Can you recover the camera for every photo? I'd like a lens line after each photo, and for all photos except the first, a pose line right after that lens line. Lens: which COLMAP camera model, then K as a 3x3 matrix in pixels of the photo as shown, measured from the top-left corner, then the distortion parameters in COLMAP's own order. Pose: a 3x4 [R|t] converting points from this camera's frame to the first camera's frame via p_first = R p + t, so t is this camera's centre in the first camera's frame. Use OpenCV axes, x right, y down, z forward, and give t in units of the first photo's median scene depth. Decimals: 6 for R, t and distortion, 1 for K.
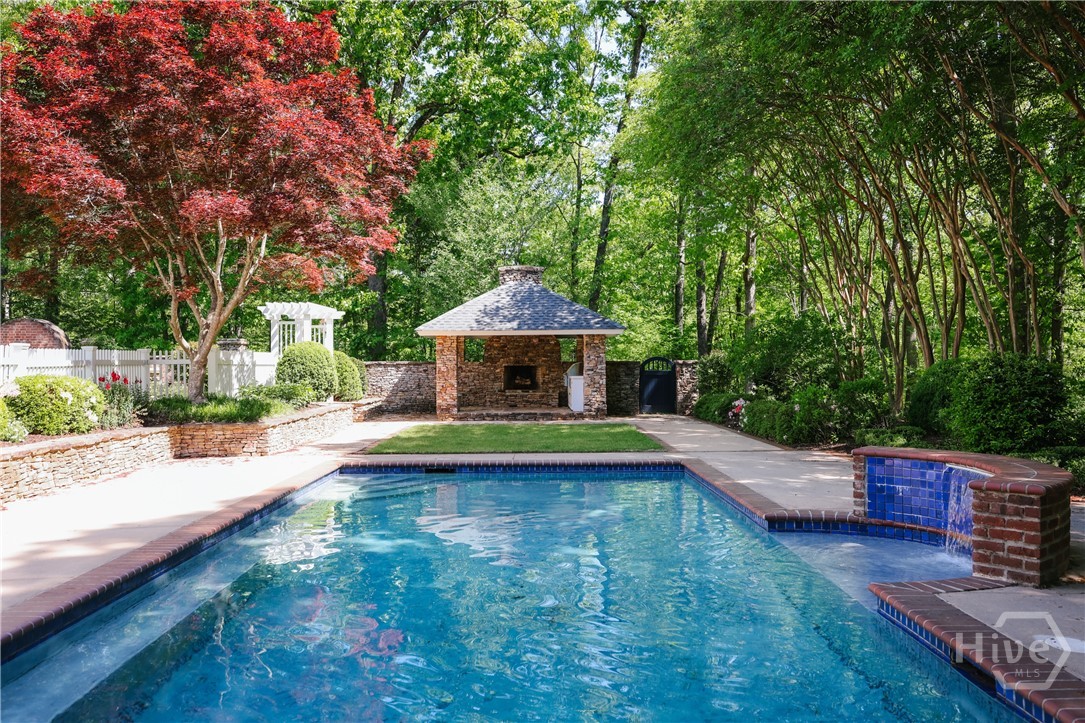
lens RADIAL K [[943.0, 0, 542.5], [0, 943.0, 361.5], [0, 0, 1]] dist [0.011633, 0.005576]
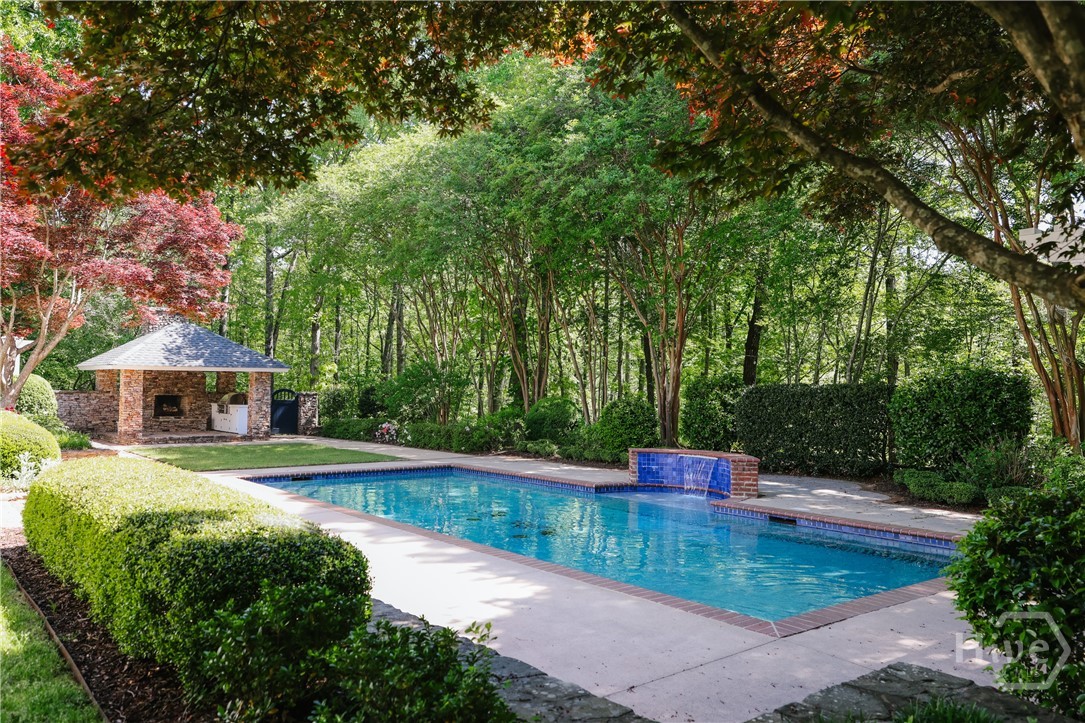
lens RADIAL K [[895.3, 0, 542.5], [0, 895.3, 361.5], [0, 0, 1]] dist [0.004754, 0.001521]
pose [[0.771766, 0.031196, 0.635141, -0.409590], [-0.017267, 0.999456, -0.028108, -0.015320], [-0.635672, 0.010726, 0.771885, -0.142946]]
